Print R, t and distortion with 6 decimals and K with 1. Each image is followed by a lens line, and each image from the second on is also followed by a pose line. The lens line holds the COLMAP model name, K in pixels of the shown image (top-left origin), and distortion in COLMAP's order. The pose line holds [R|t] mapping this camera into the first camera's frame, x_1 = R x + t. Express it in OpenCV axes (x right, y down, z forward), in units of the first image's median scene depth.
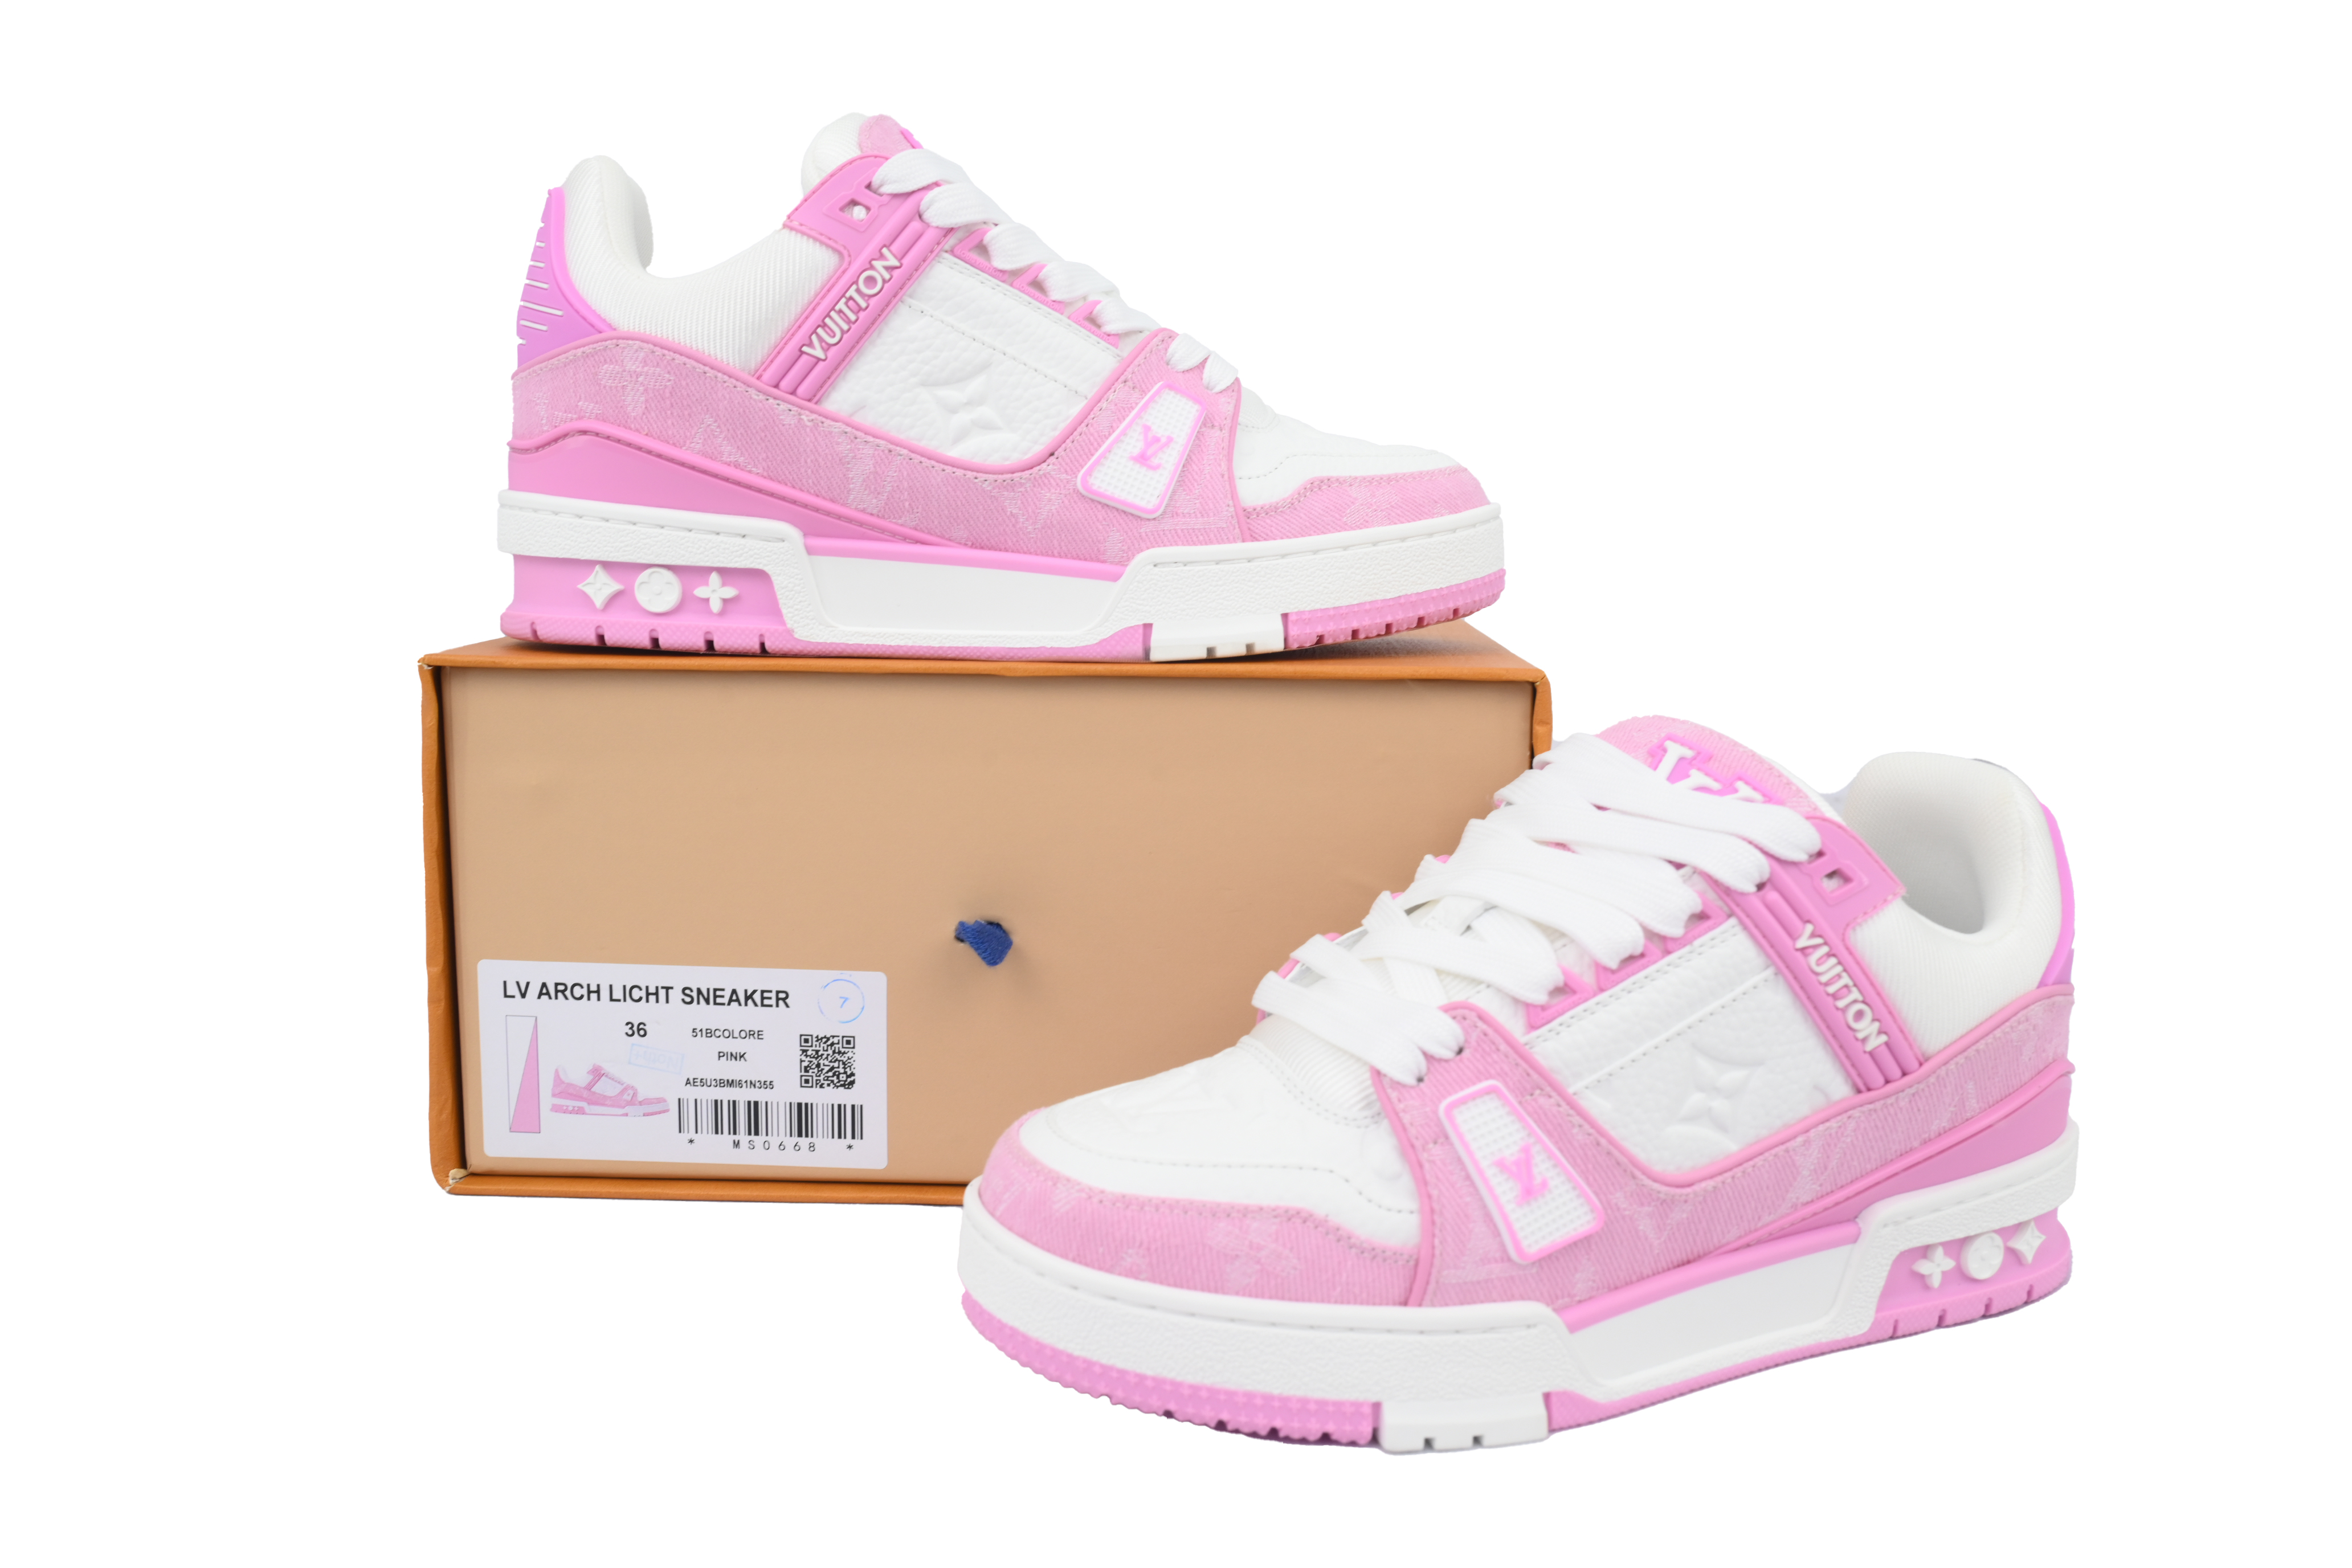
lens RADIAL K [[2016.2, 0, 1176.0], [0, 2016.2, 784.0], [0, 0, 1]] dist [-0.004432, 0.000167]
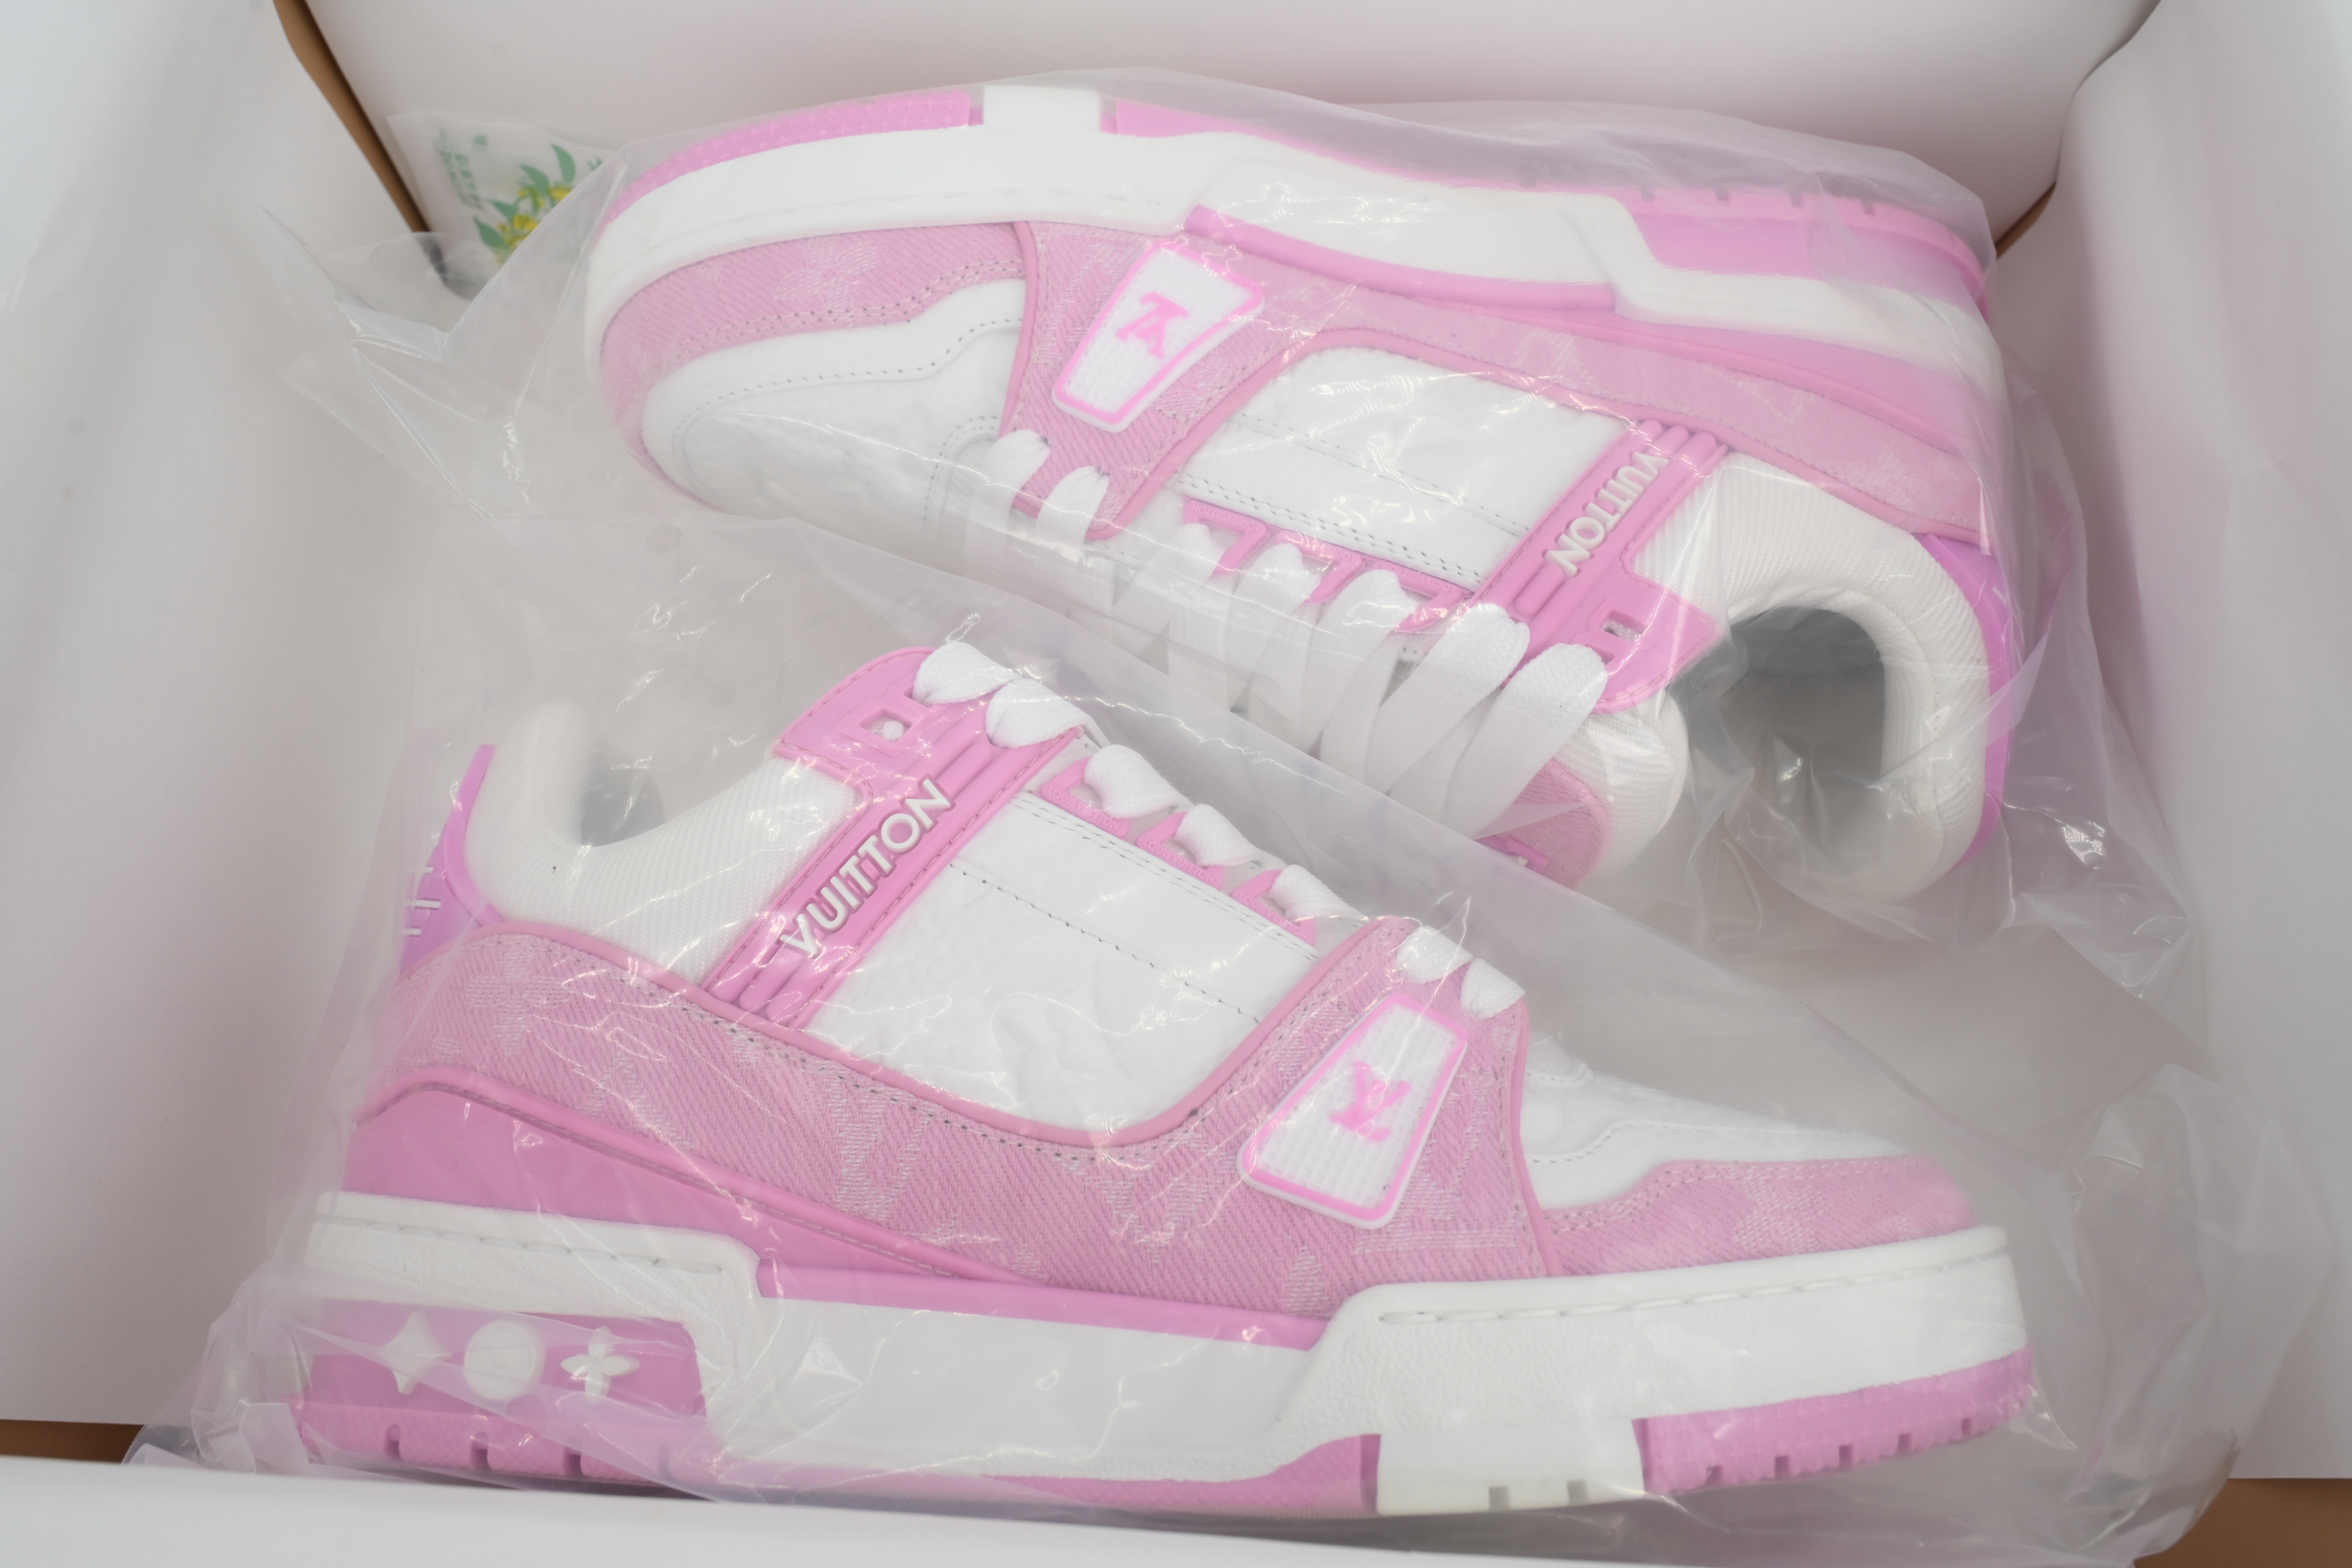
lens RADIAL K [[1767.4, 0, 1176.0], [0, 1767.4, 784.0], [0, 0, 1]] dist [0.000804, -0.001411]
pose [[0.988639, -0.036749, -0.145747, 0.008816], [-0.031314, 0.898021, -0.438837, -0.029802], [0.147010, 0.438415, 0.886668, 0.524092]]
